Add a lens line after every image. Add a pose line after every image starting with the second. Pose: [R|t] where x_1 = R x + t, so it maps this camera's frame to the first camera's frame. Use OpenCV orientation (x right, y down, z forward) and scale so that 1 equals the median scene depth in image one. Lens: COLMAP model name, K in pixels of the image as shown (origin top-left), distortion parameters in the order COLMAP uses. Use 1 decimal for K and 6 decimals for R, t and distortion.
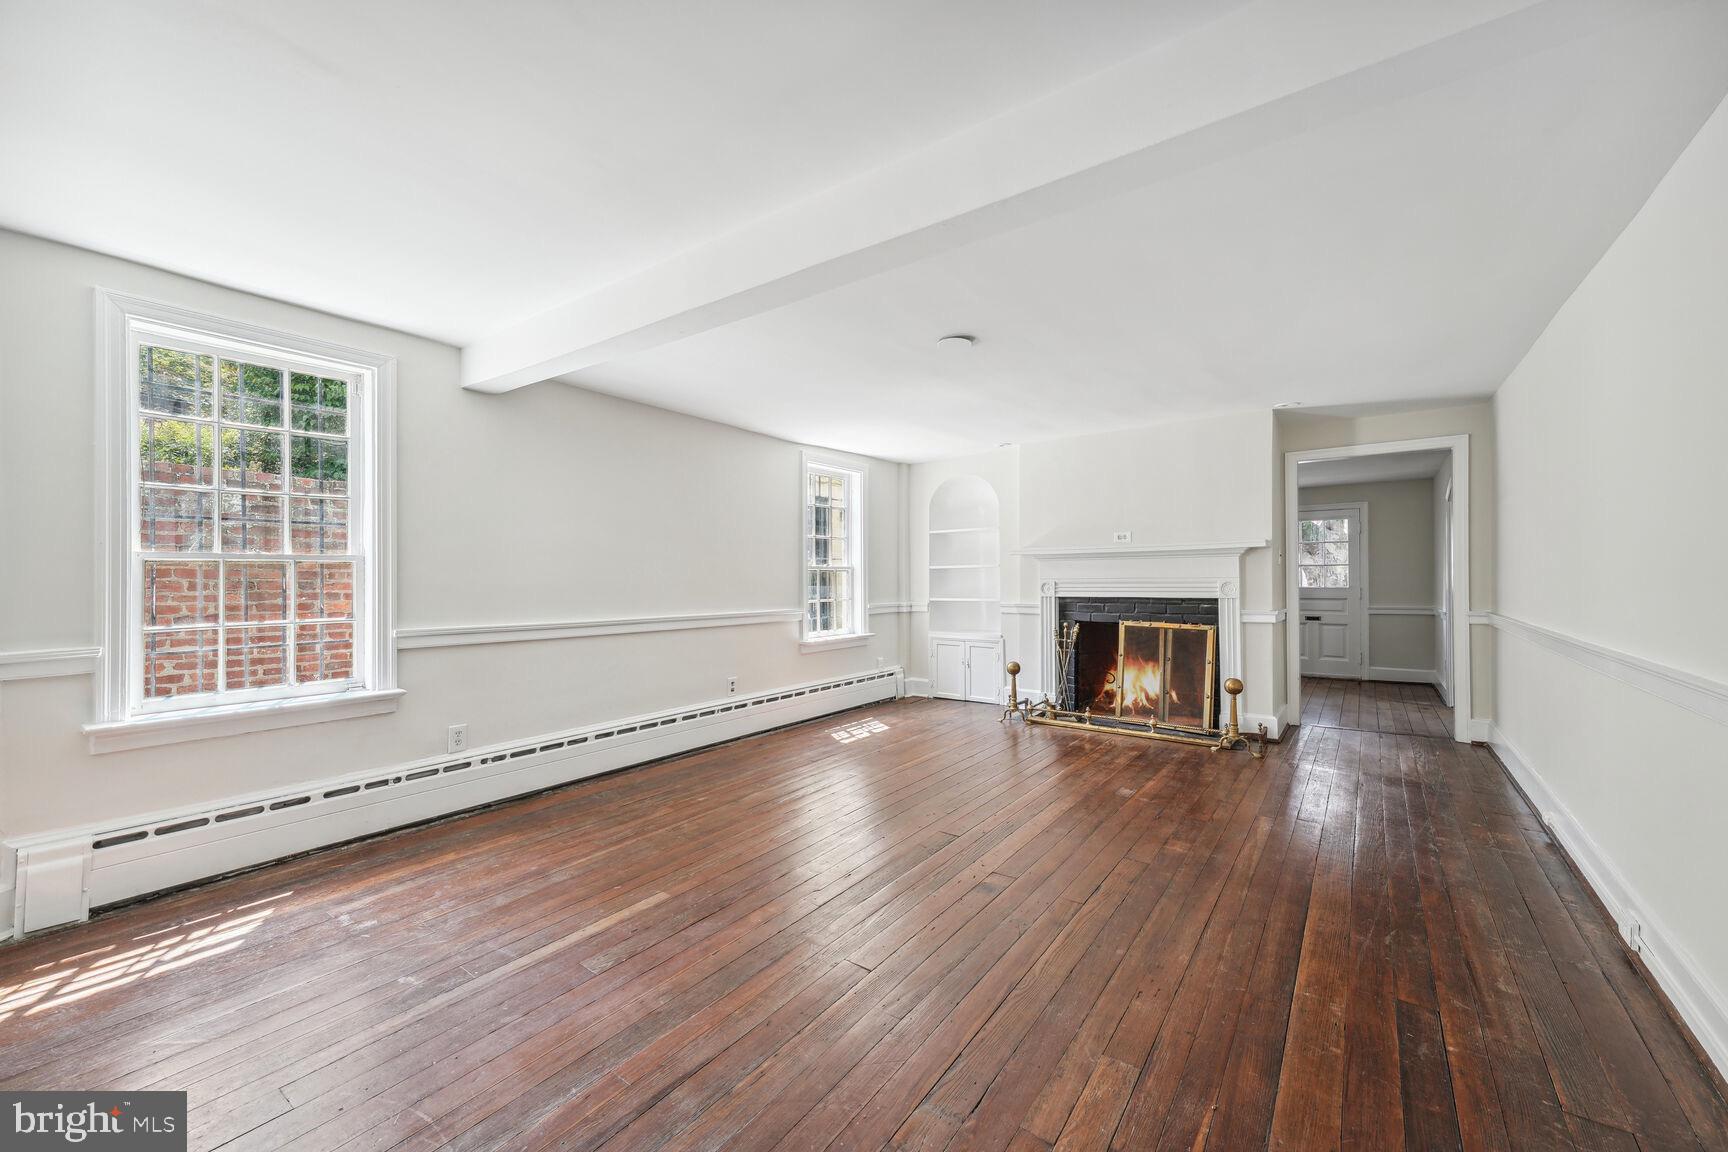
lens RADIAL K [[699.4, 0, 867.6], [0, 699.4, 535.6], [0, 0, 1]] dist [0.044775, -0.000181]
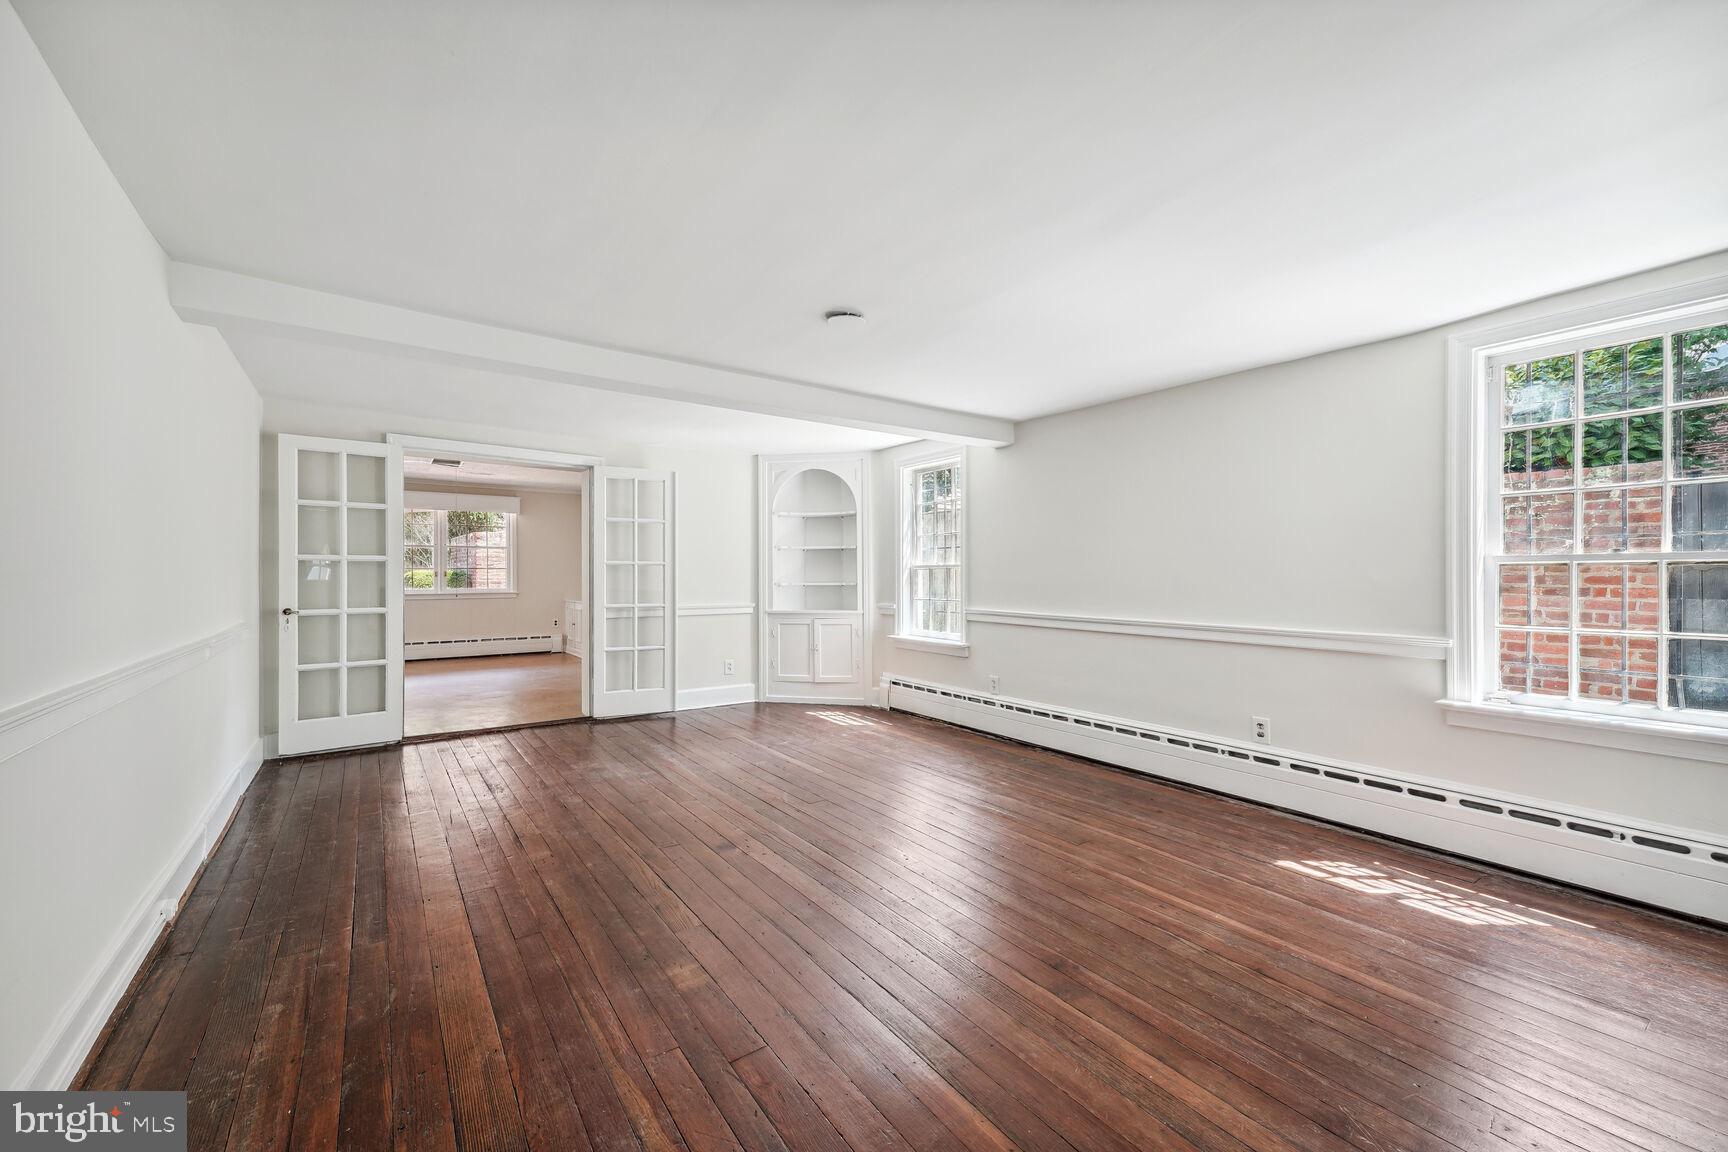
lens RADIAL K [[694.2, 0, 864.0], [0, 694.2, 576.0], [0, 0, 1]] dist [-0.001432, -0.000340]
pose [[-0.334675, -0.004986, -0.942320, 0.663673], [0.050587, 0.998449, -0.023249, 0.056646], [0.940975, -0.055450, -0.333904, 0.927530]]
